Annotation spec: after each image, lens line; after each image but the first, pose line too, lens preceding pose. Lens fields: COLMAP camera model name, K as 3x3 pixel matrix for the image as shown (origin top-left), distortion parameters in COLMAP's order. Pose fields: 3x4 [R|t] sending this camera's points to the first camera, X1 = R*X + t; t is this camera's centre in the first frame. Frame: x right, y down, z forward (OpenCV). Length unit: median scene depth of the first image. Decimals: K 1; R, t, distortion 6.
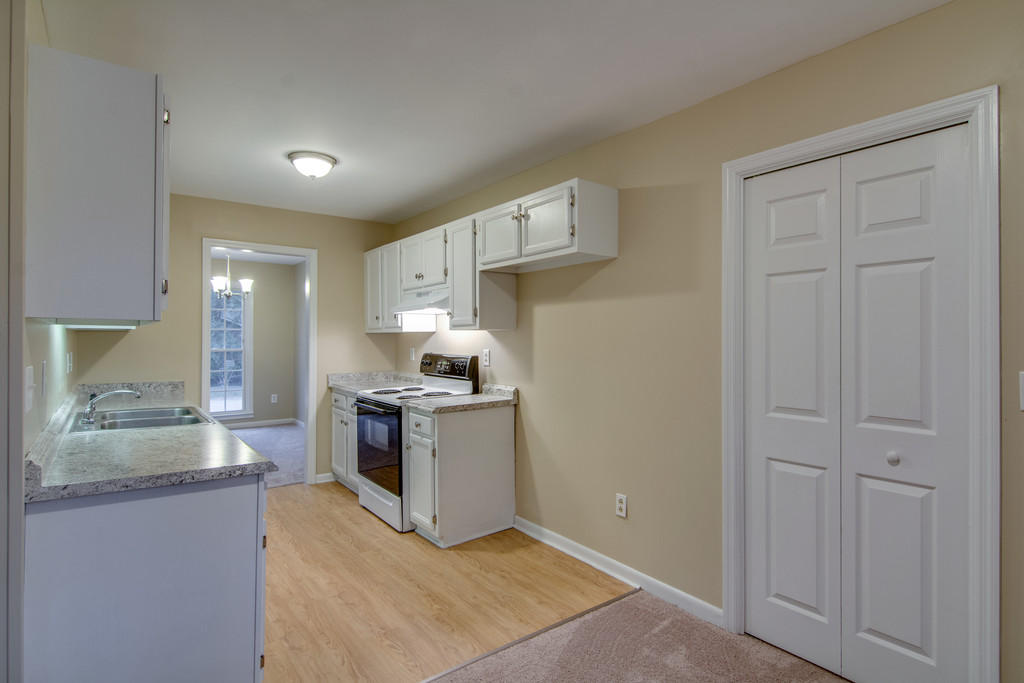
lens RADIAL K [[490.9, 0, 510.9], [0, 490.9, 336.7], [0, 0, 1]] dist [-0.002066, -0.001704]
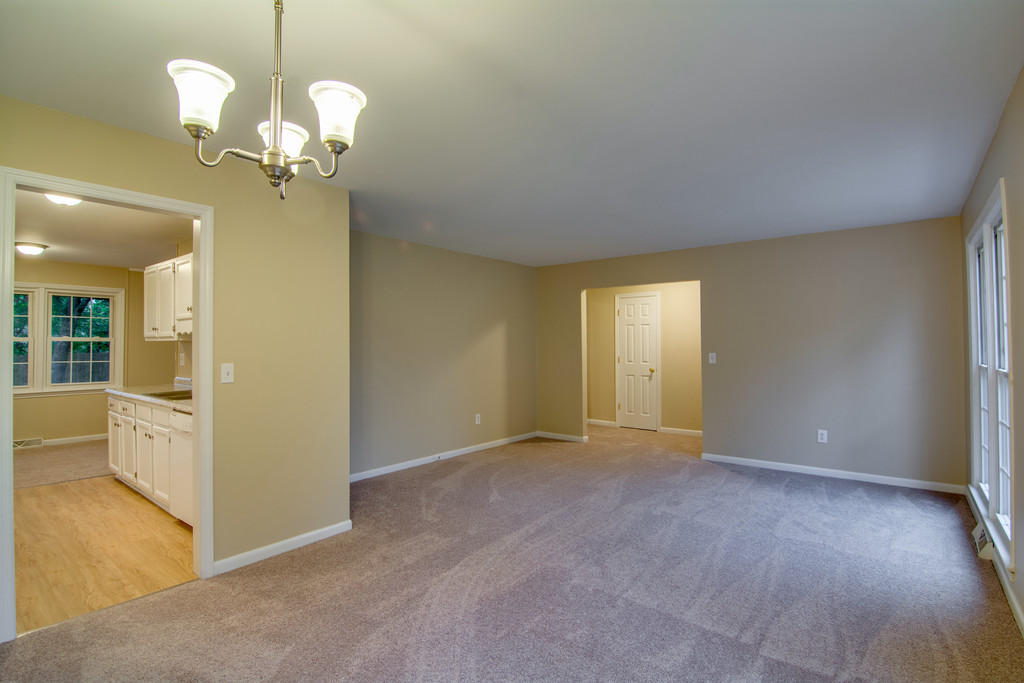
lens RADIAL K [[490.9, 0, 510.9], [0, 490.9, 336.7], [0, 0, 1]] dist [-0.002066, -0.001704]
pose [[-0.973992, -0.000235, -0.226584, -1.261331], [0.004212, 0.999808, -0.019143, 0.009717], [0.226545, -0.019600, -0.973803, 2.535032]]
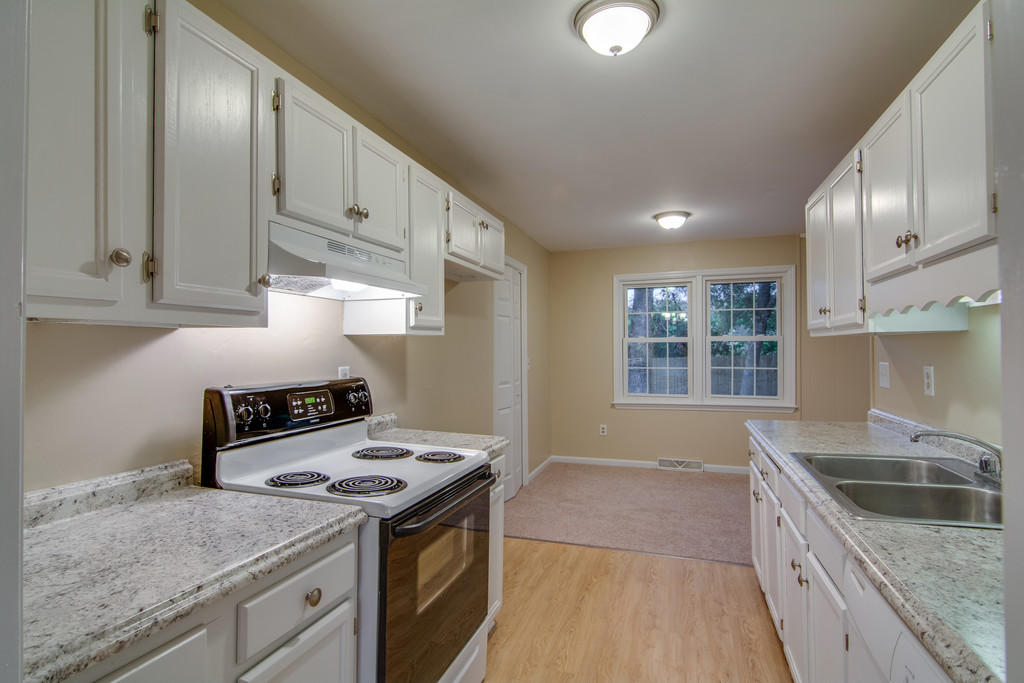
lens RADIAL K [[473.7, 0, 512.8], [0, 473.7, 346.1], [0, 0, 1]] dist [-0.000992, -0.000357]
pose [[-0.518822, 0.010225, 0.854821, -0.867606], [0.003497, 0.999945, -0.009839, 0.010028], [-0.854875, -0.002115, -0.518829, 1.499969]]
